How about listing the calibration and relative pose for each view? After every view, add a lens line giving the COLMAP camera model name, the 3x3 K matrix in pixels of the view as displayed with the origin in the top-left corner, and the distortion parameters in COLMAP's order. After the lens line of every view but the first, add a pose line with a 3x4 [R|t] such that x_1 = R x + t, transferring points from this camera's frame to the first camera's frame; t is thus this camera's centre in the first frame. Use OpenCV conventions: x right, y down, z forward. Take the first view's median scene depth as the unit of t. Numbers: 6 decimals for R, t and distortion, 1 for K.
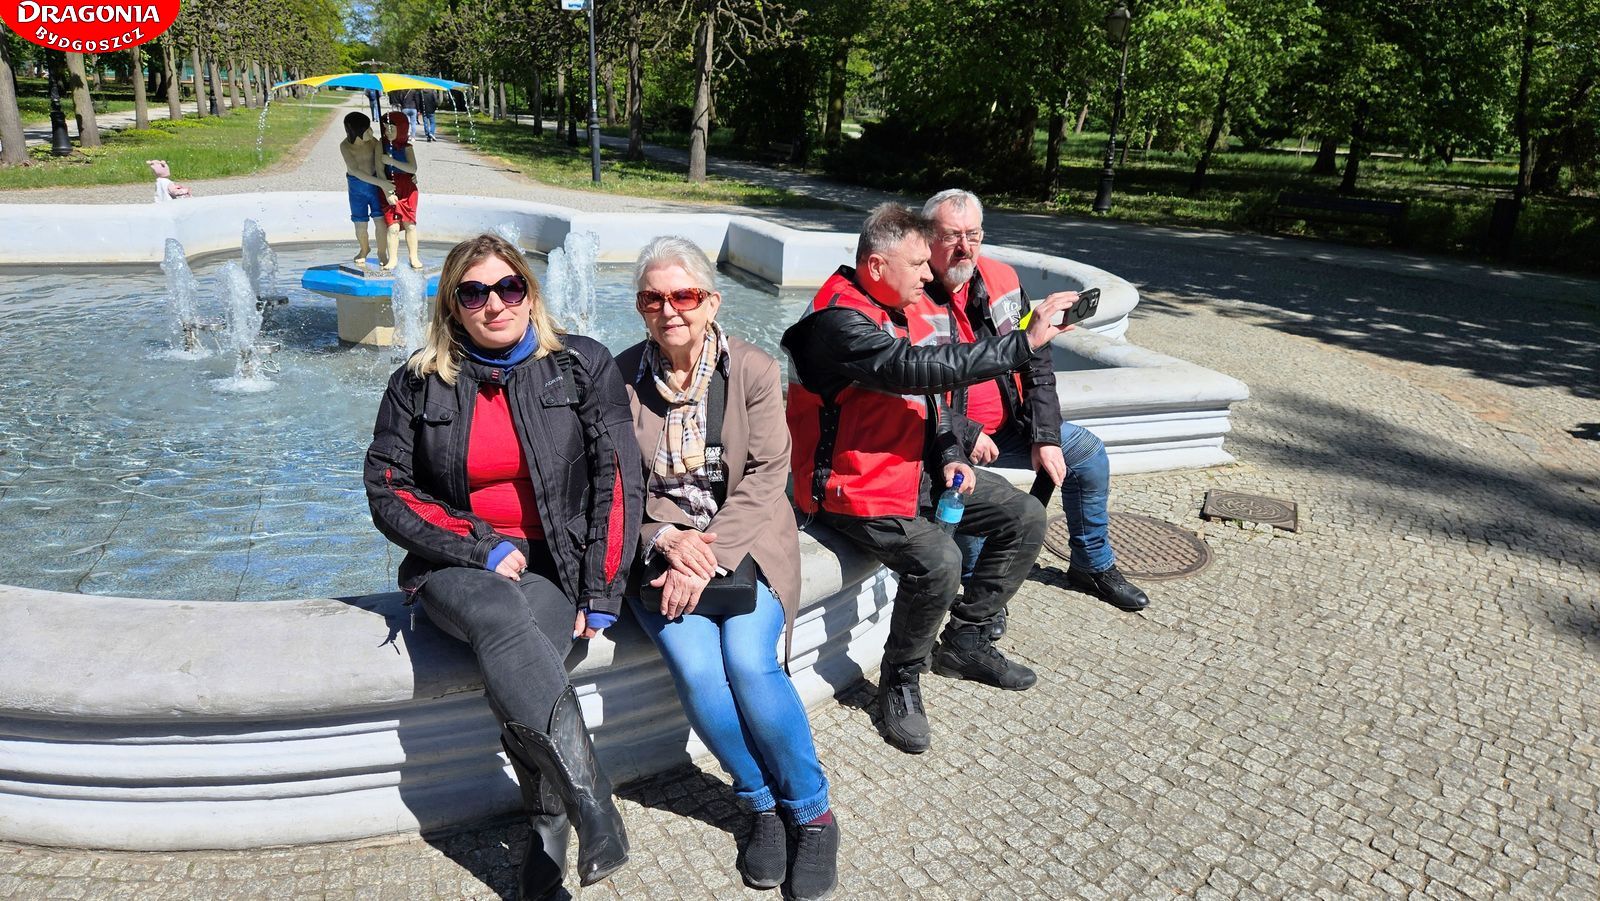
lens RADIAL K [[1068.8, 0, 801.5], [0, 1068.8, 419.3], [0, 0, 1]] dist [0.045380, -0.071420]
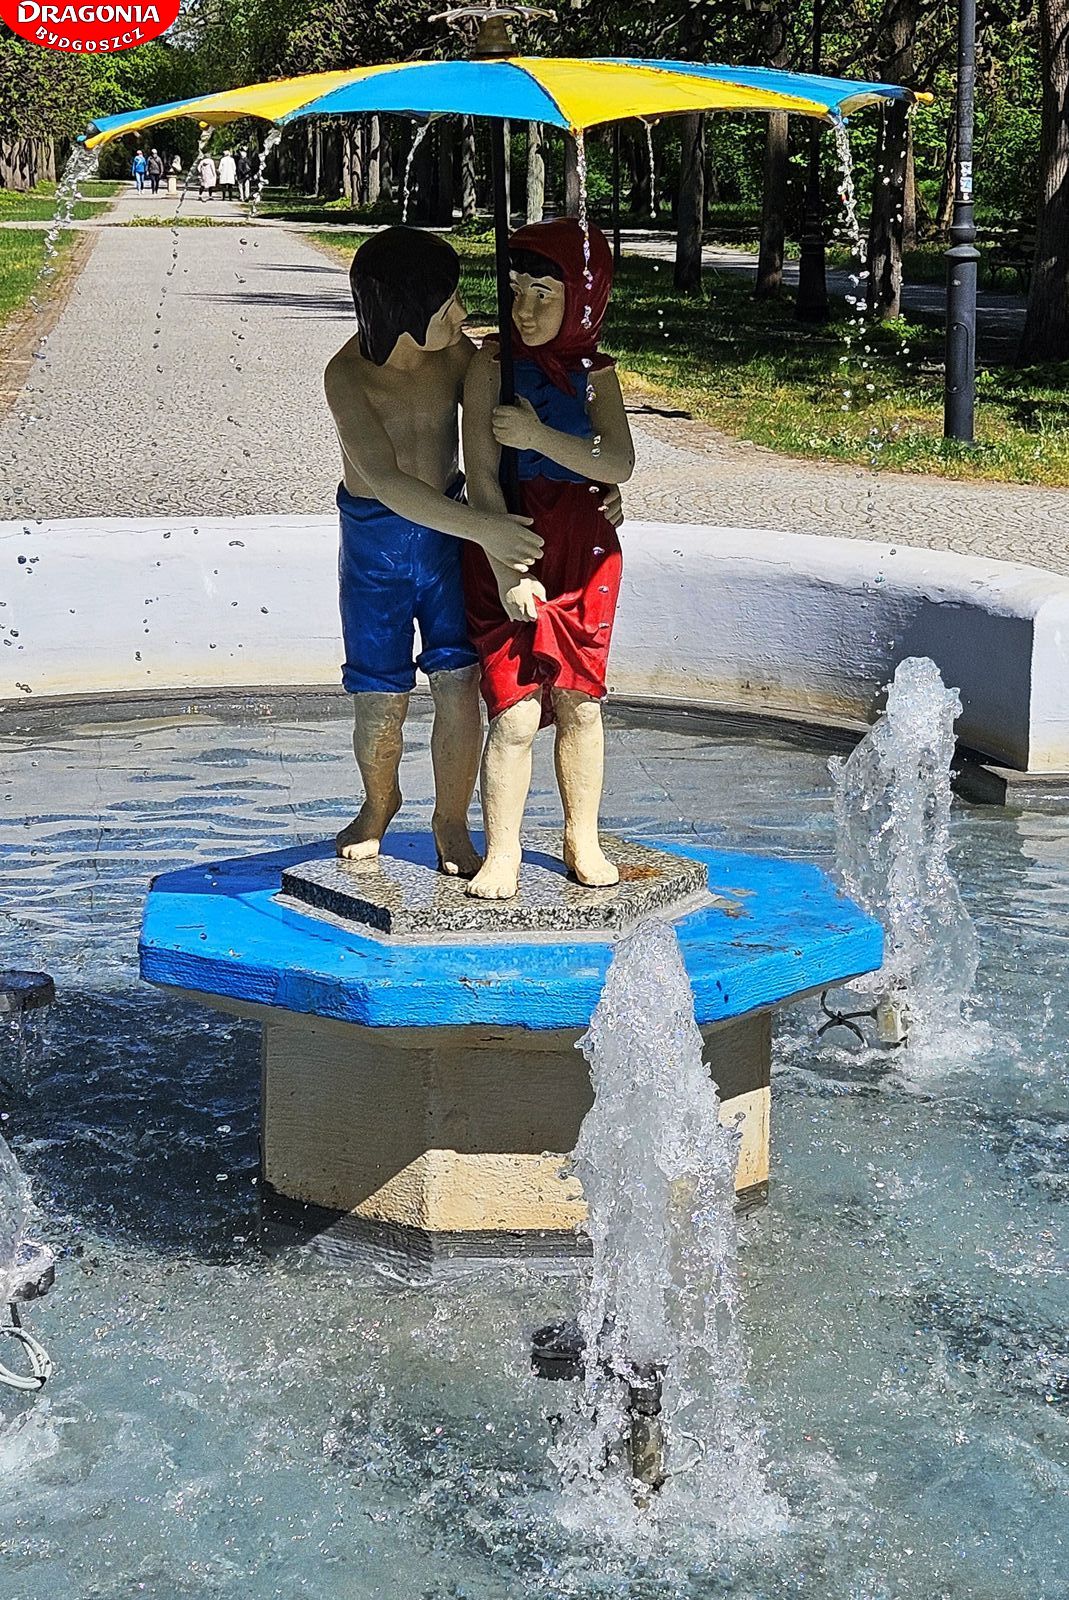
lens RADIAL K [[3316.6, 0, 534.5], [0, 3316.6, 800.0], [0, 0, 1]] dist [0.075475, -0.025605]
pose [[0.967683, 0.005724, -0.252106, -0.063403], [-0.031419, 0.994689, -0.098014, -0.029368], [0.250206, 0.102768, 0.962723, 0.103793]]
